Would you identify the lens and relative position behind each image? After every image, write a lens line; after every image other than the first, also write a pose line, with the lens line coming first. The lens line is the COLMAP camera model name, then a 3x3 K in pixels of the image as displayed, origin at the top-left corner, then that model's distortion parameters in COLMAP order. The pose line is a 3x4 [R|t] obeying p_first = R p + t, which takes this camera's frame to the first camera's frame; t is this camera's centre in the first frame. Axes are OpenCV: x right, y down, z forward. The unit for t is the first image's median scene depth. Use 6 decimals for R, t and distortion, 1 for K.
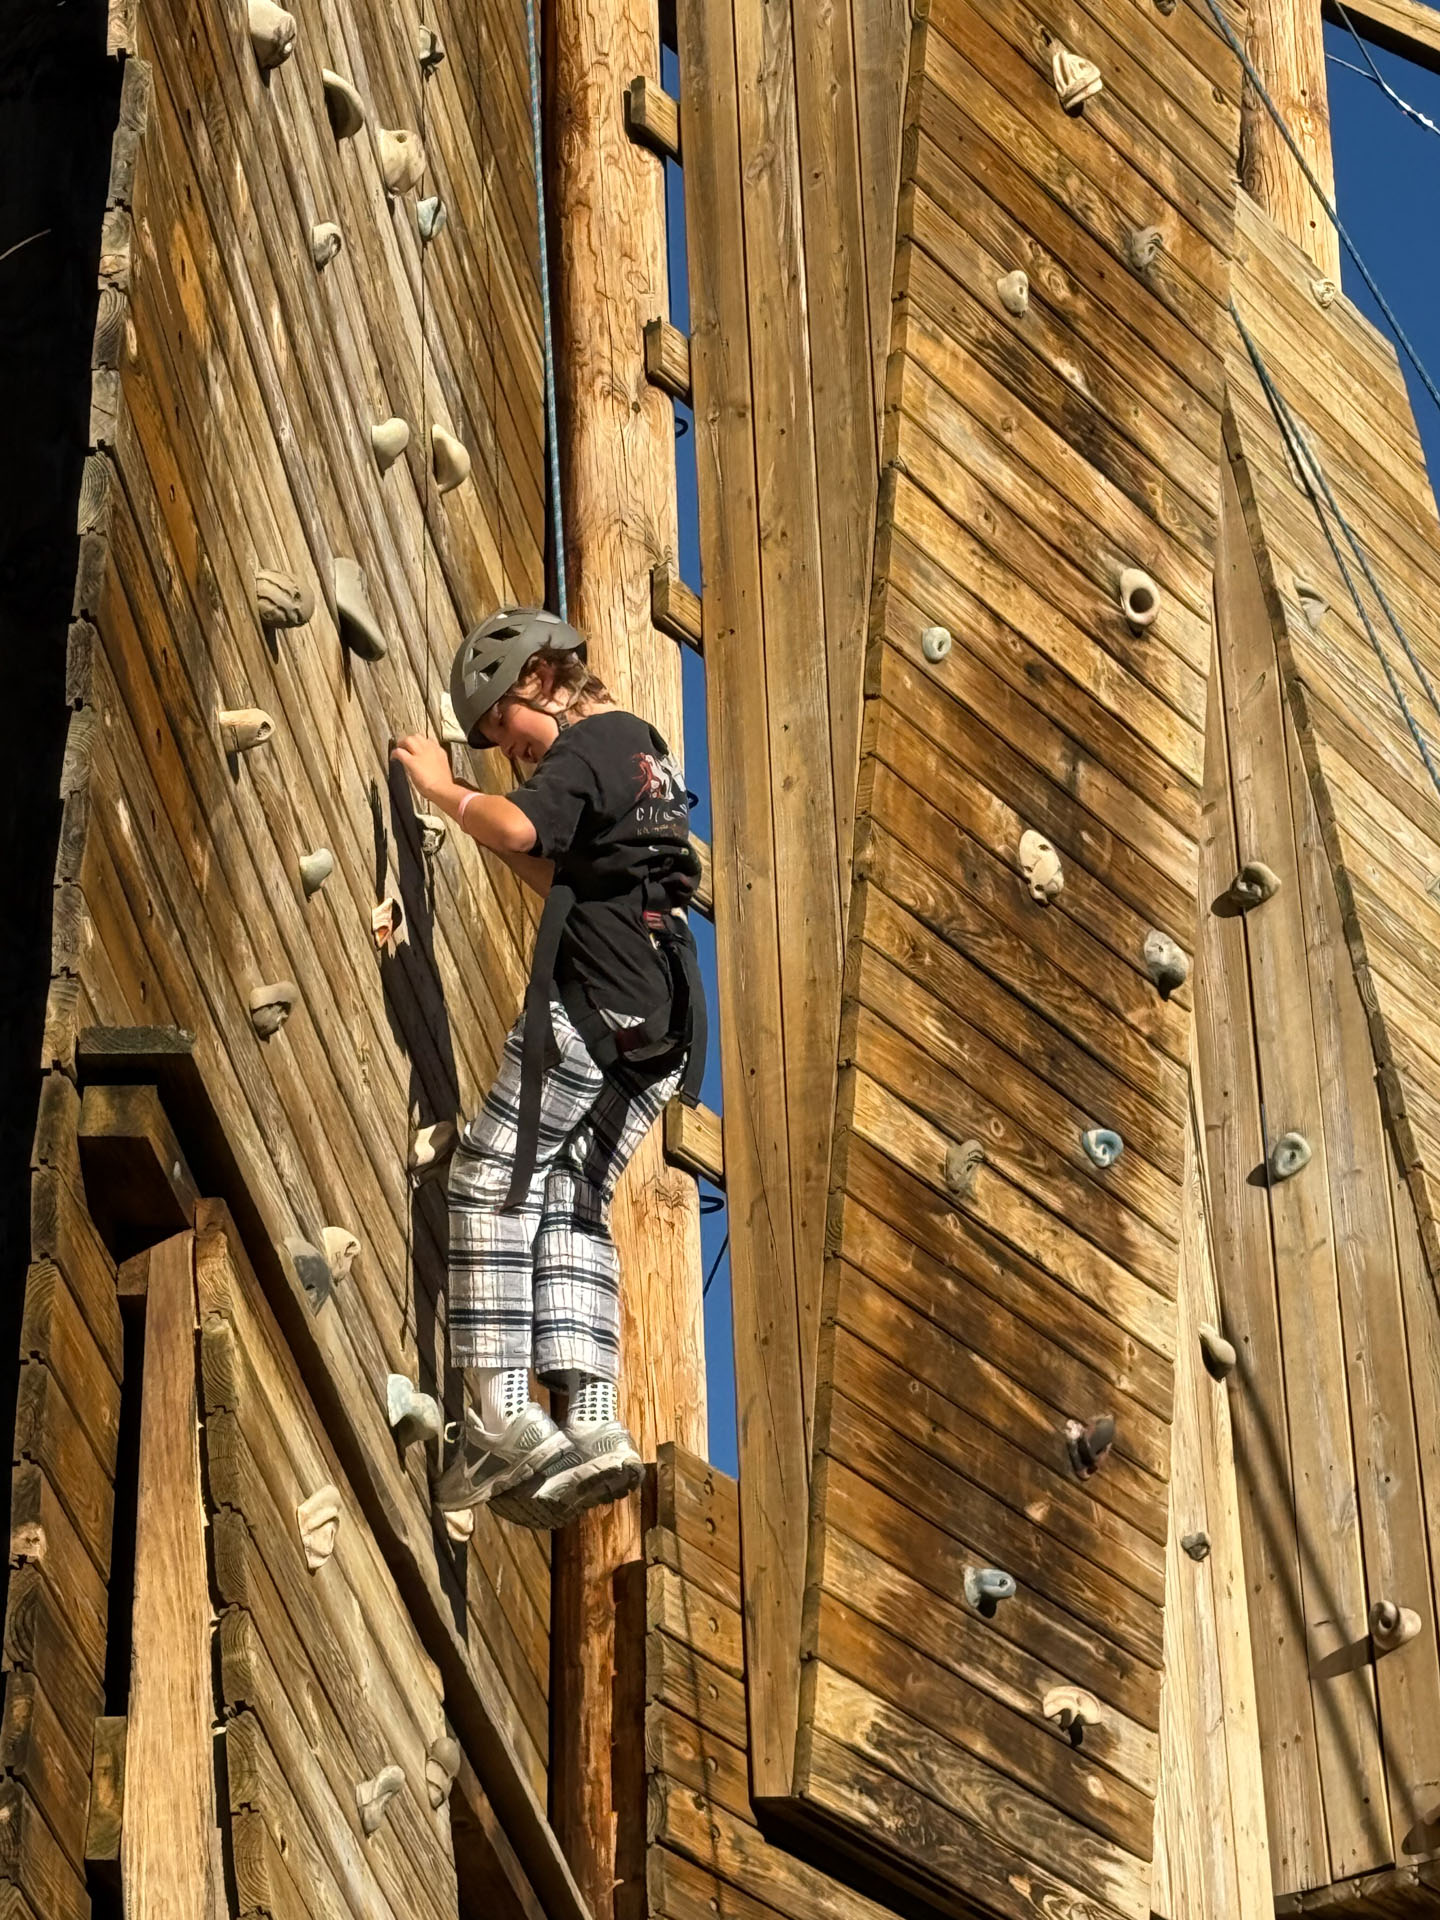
lens RADIAL K [[6035.6, 0, 717.7], [0, 6035.6, 974.5], [0, 0, 1]] dist [0.058659, 0.000000]
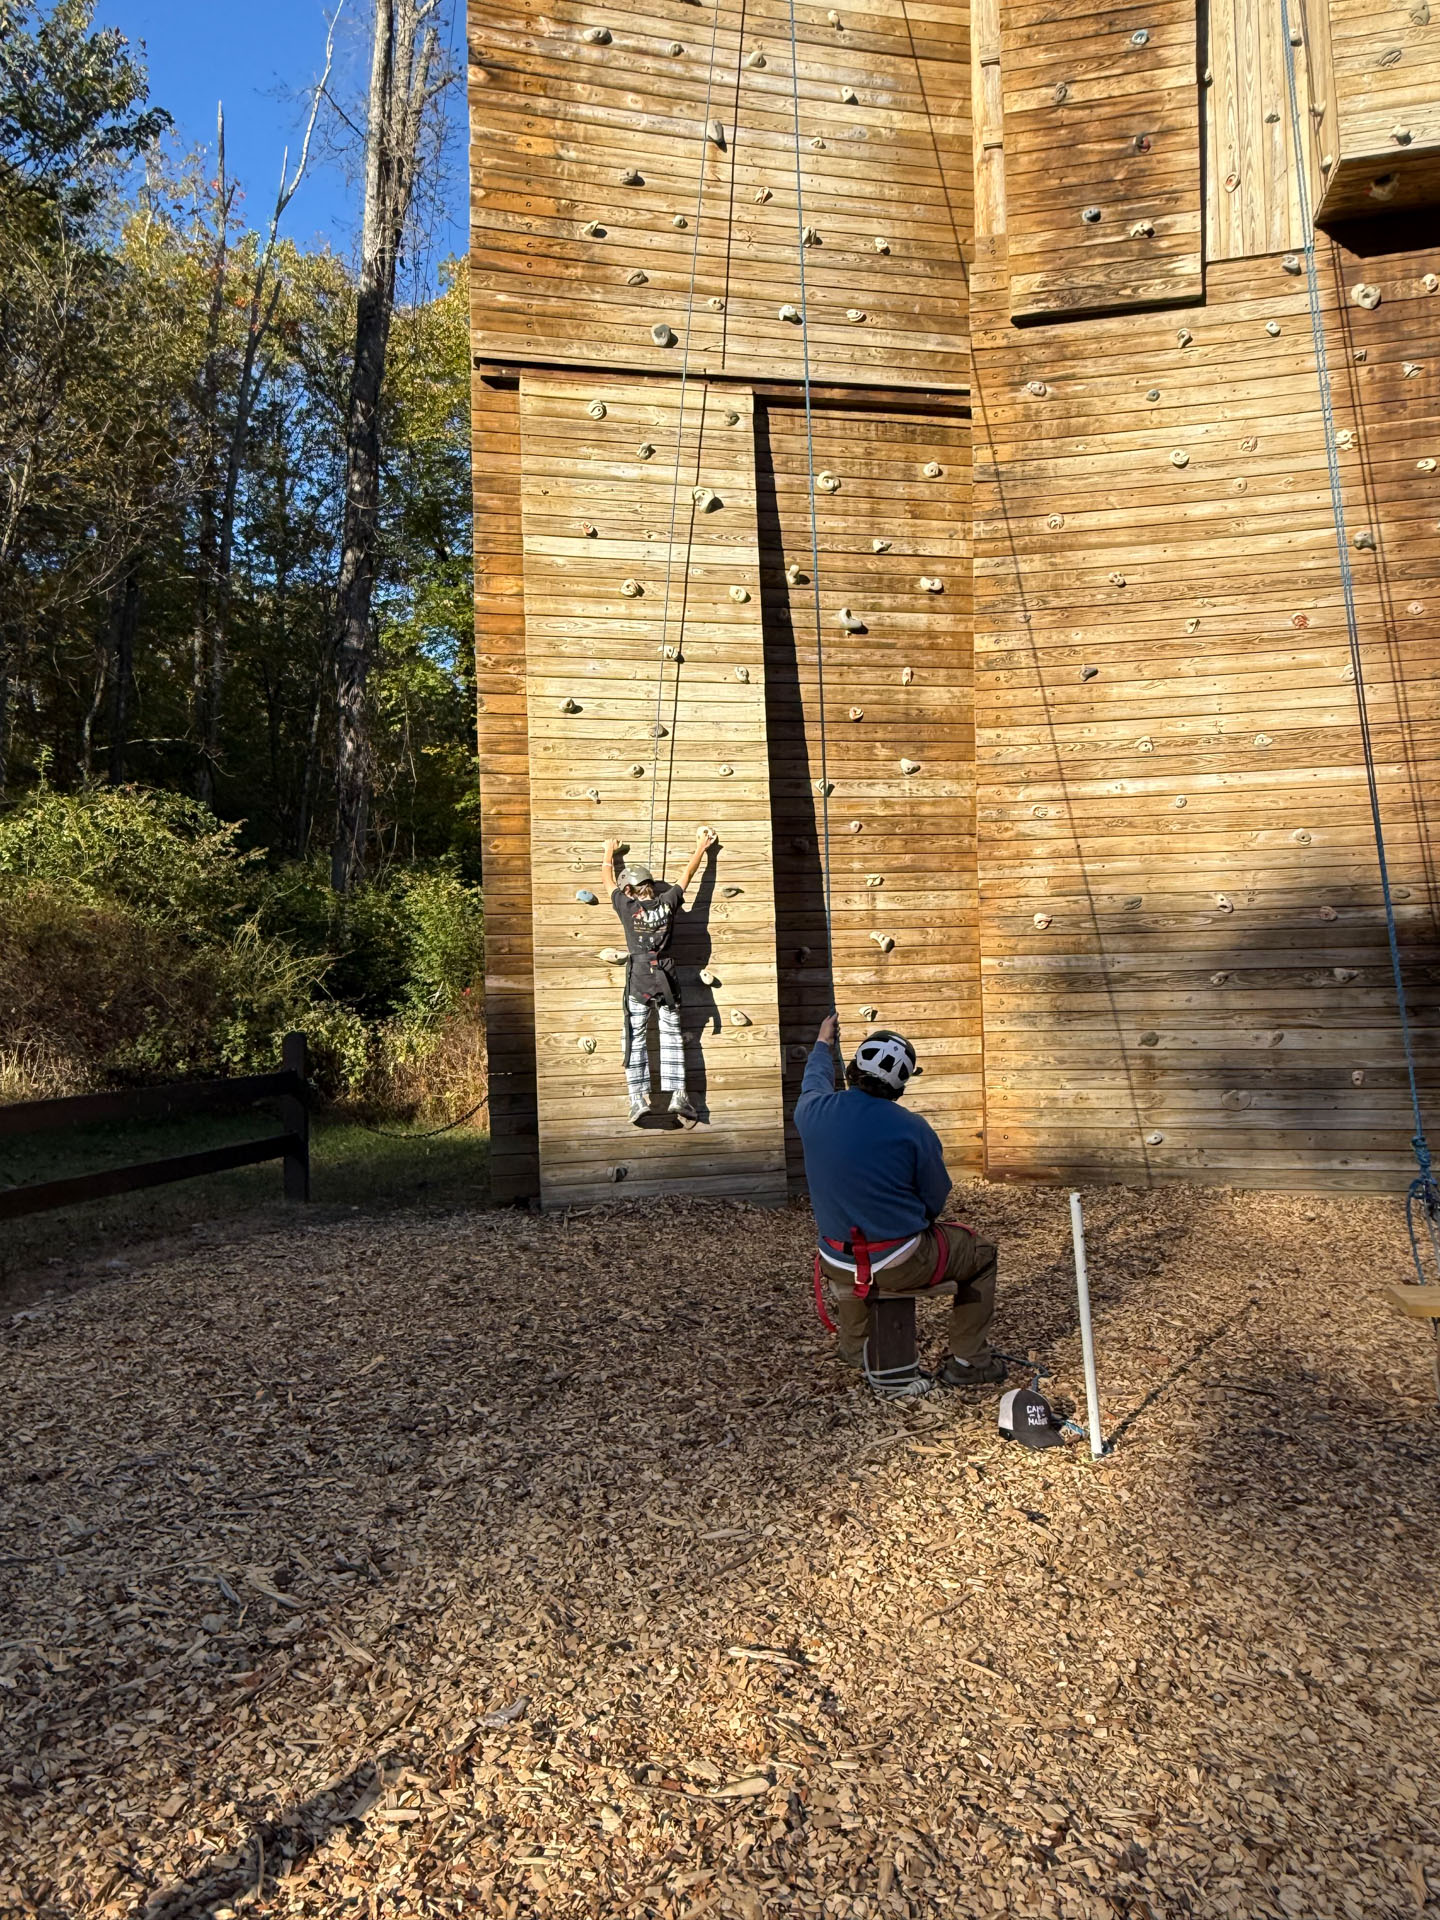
lens RADIAL K [[1349.9, 0, 734.2], [0, 1349.9, 952.7], [0, 0, 1]] dist [0.039181, -0.043979]
pose [[0.358696, -0.004107, -0.933445, 0.680758], [0.475113, 0.861571, 0.178782, 0.222151], [0.803495, -0.507621, 0.310993, 0.347715]]
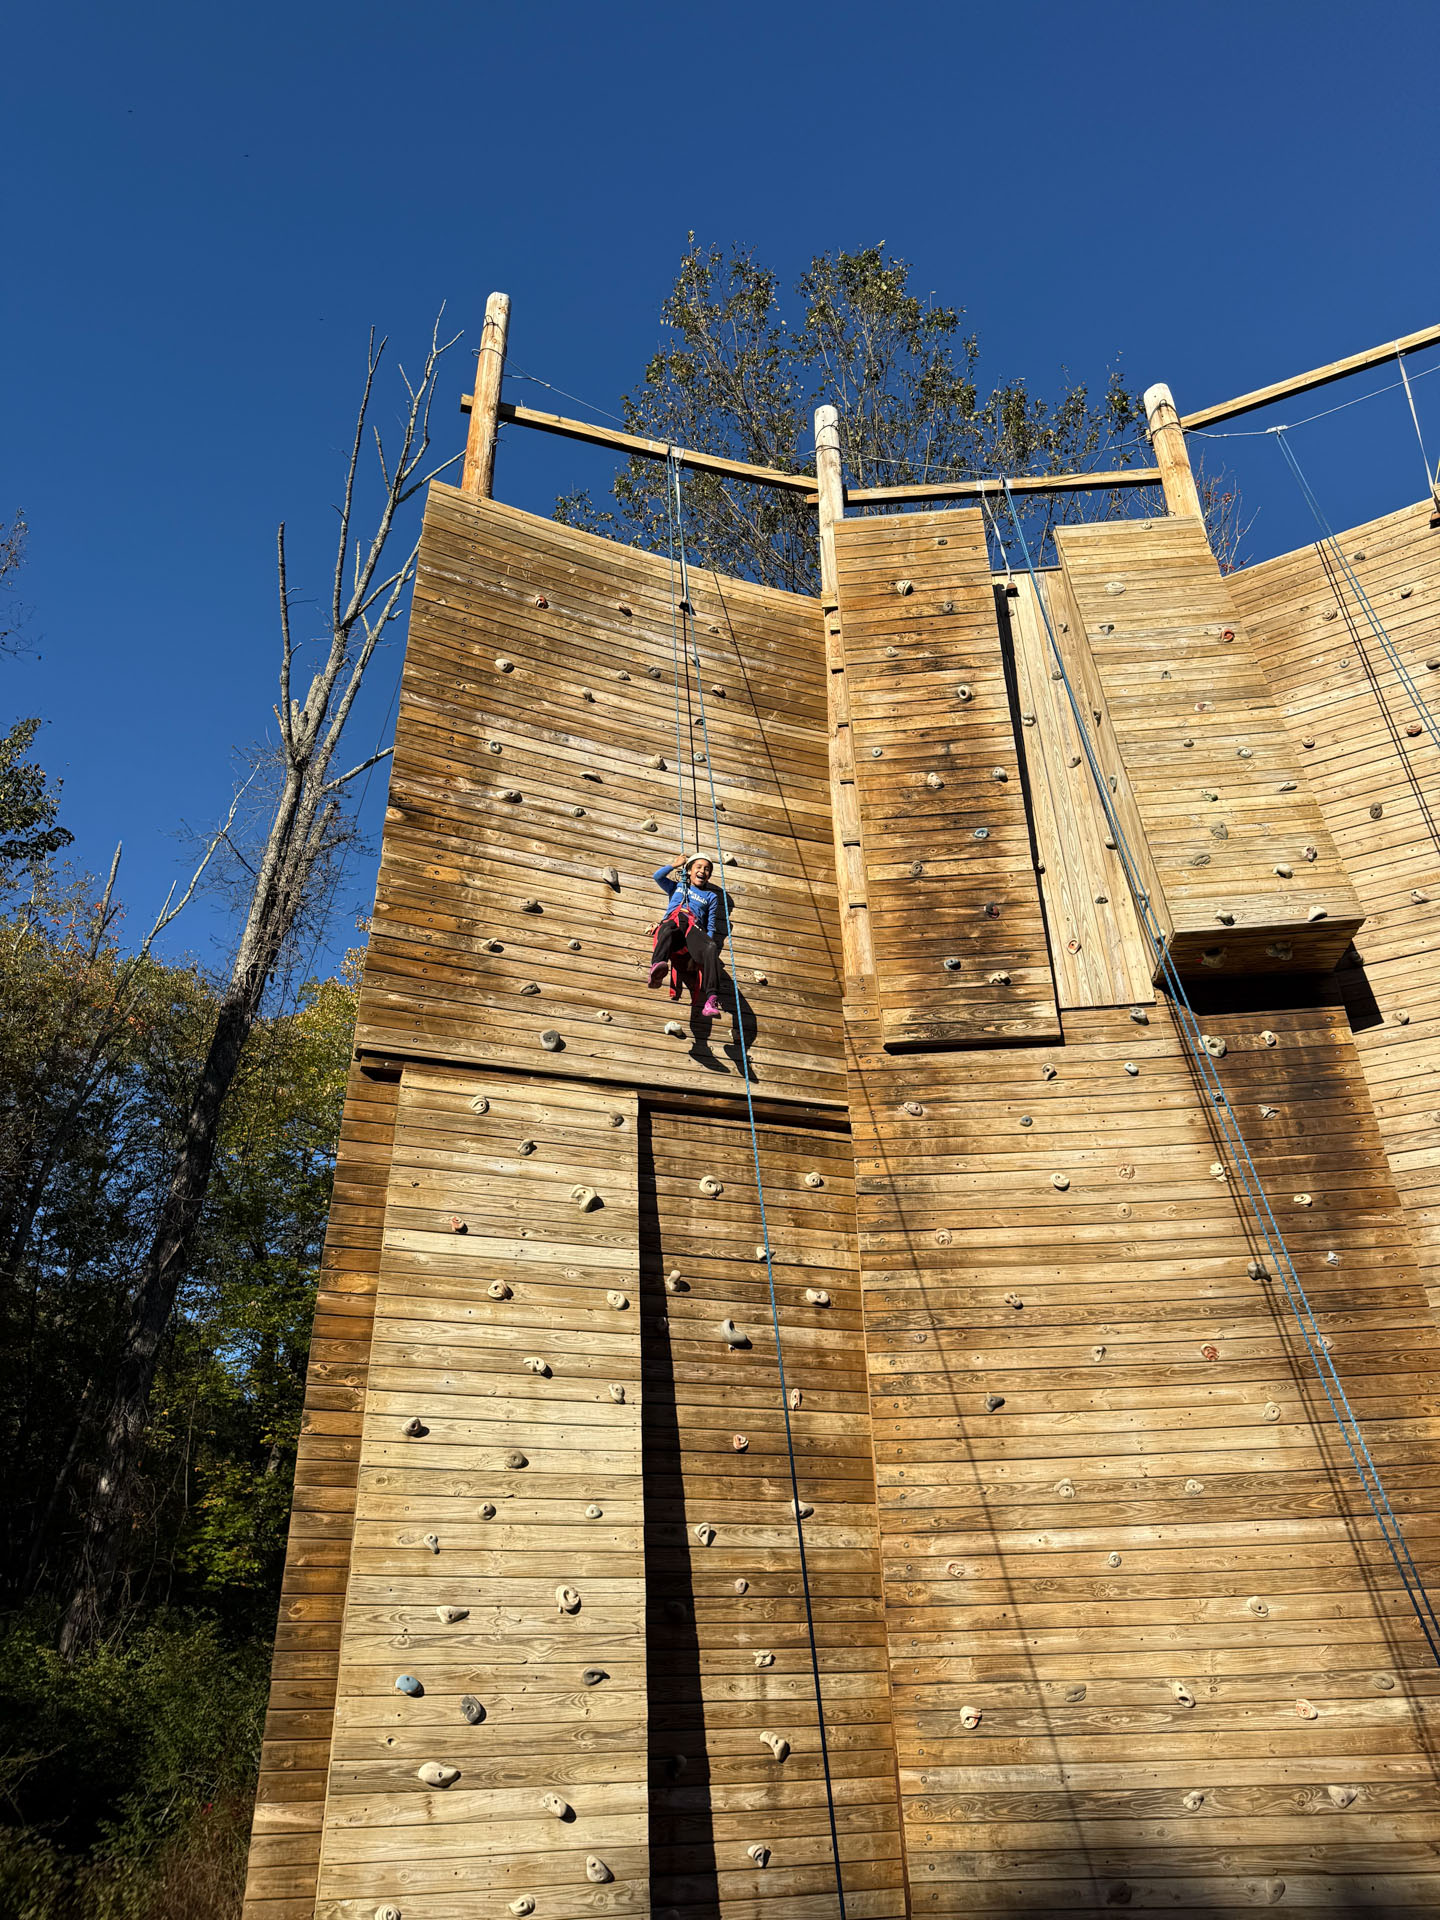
lens RADIAL K [[1349.9, 0, 726.5], [0, 1349.9, 939.9], [0, 0, 1]] dist [0.039181, -0.043979]
pose [[0.479616, -0.441336, -0.758413, 0.605906], [0.448325, 0.866232, -0.220560, 0.203866], [0.754303, -0.234231, 0.613321, 0.350120]]
